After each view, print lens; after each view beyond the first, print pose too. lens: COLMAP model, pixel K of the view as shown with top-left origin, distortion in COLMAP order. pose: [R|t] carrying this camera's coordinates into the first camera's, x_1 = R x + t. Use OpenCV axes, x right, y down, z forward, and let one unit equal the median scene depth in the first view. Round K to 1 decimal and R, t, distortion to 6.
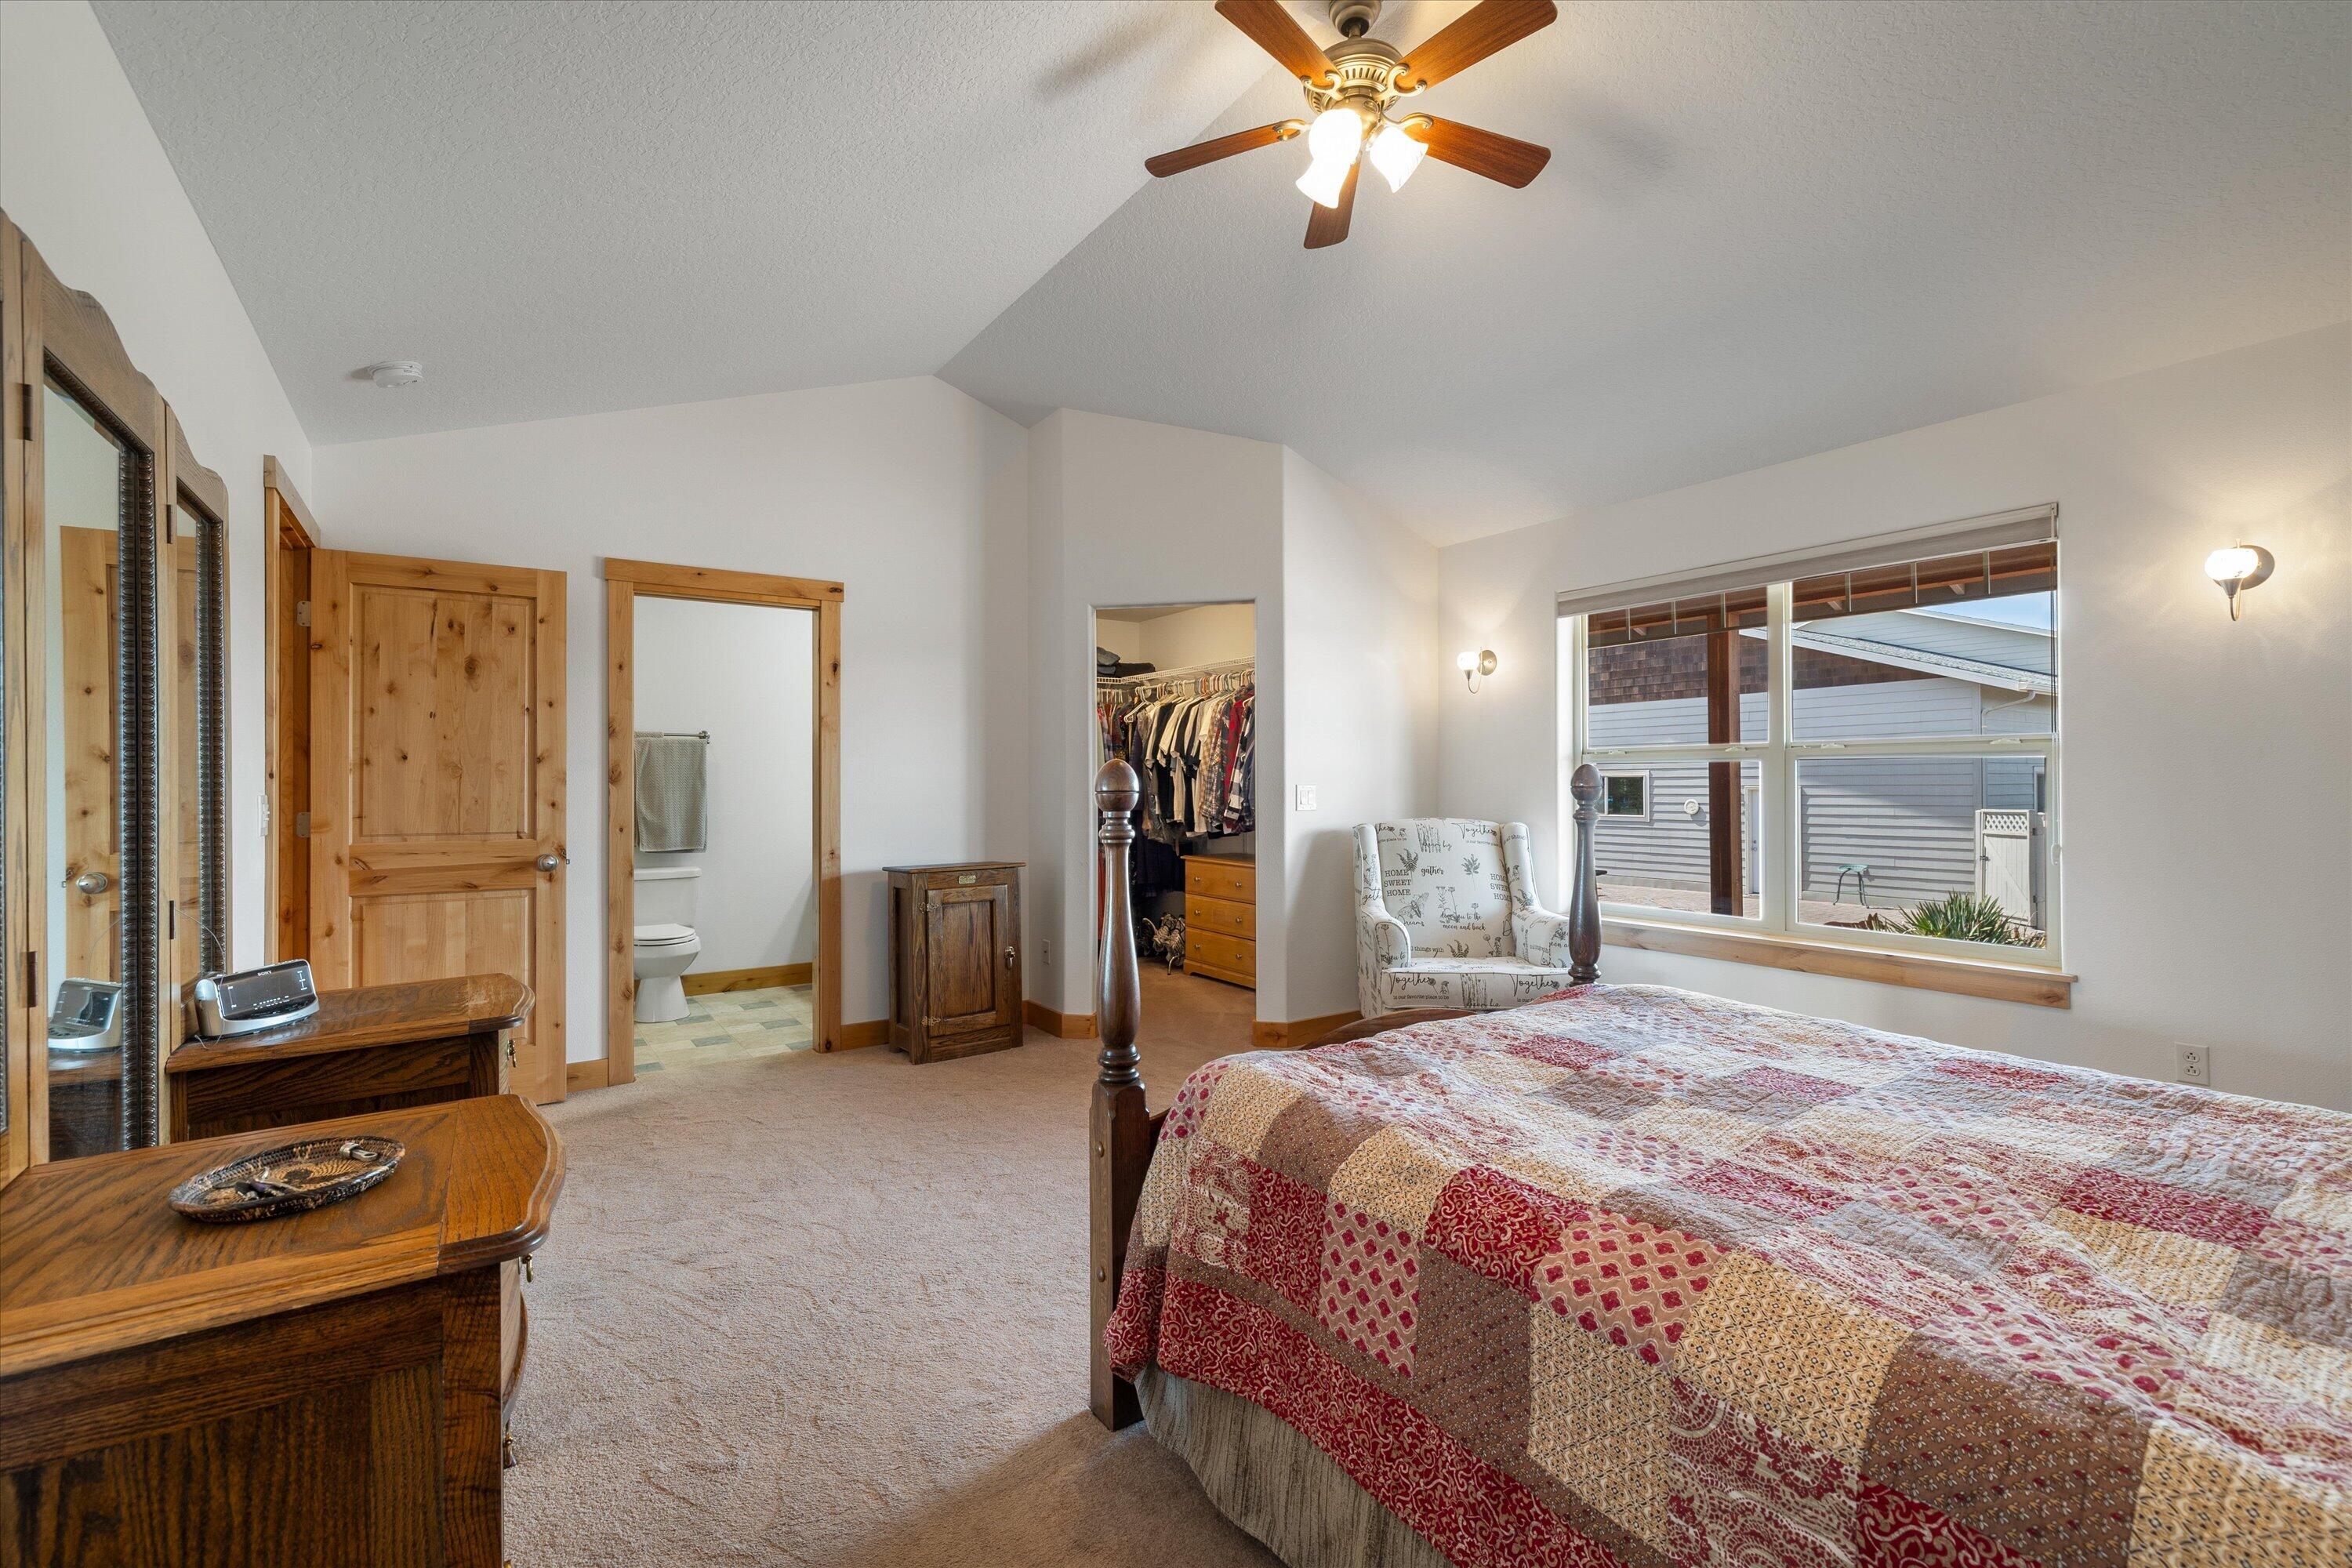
lens RADIAL K [[995.2, 0, 1181.1], [0, 995.2, 779.1], [0, 0, 1]] dist [0.000386, 0.000198]
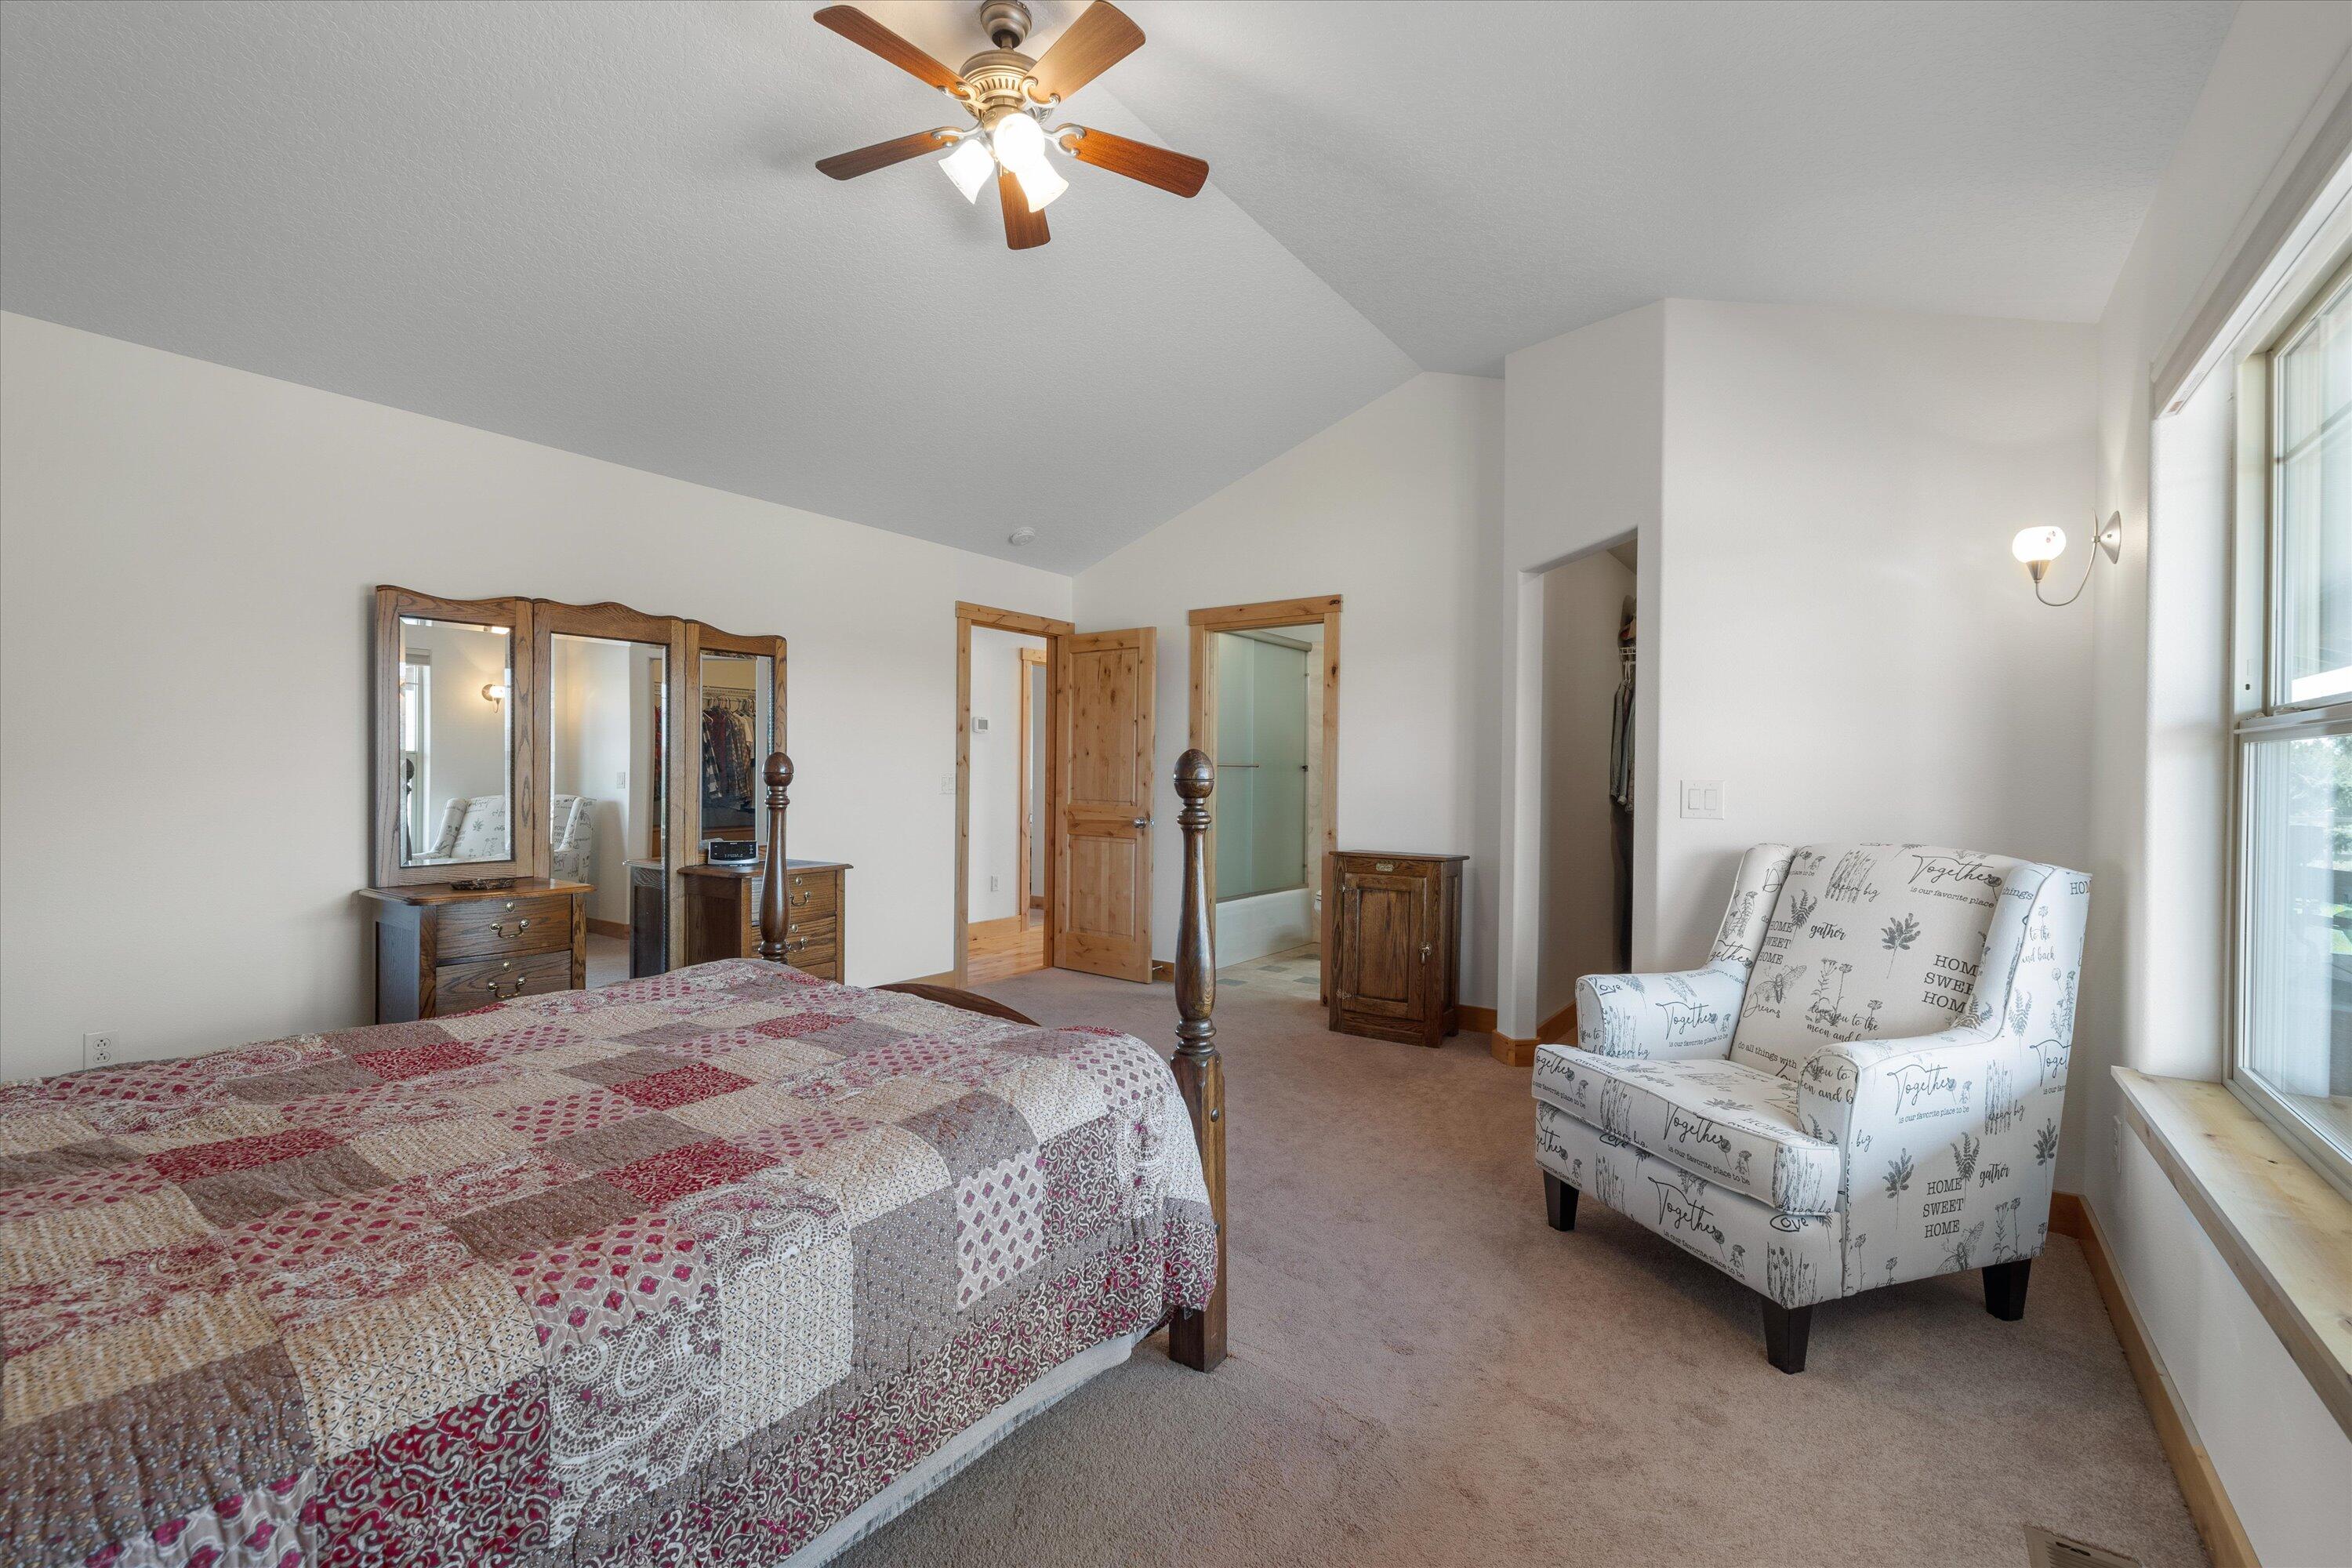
lens RADIAL K [[995.2, 0, 1181.1], [0, 995.2, 779.1], [0, 0, 1]] dist [0.000386, 0.000198]
pose [[0.353543, 0.015442, -0.935291, 0.737390], [-0.007700, 0.999878, 0.013597, -0.002365], [0.935387, 0.002395, 0.353618, 0.488990]]
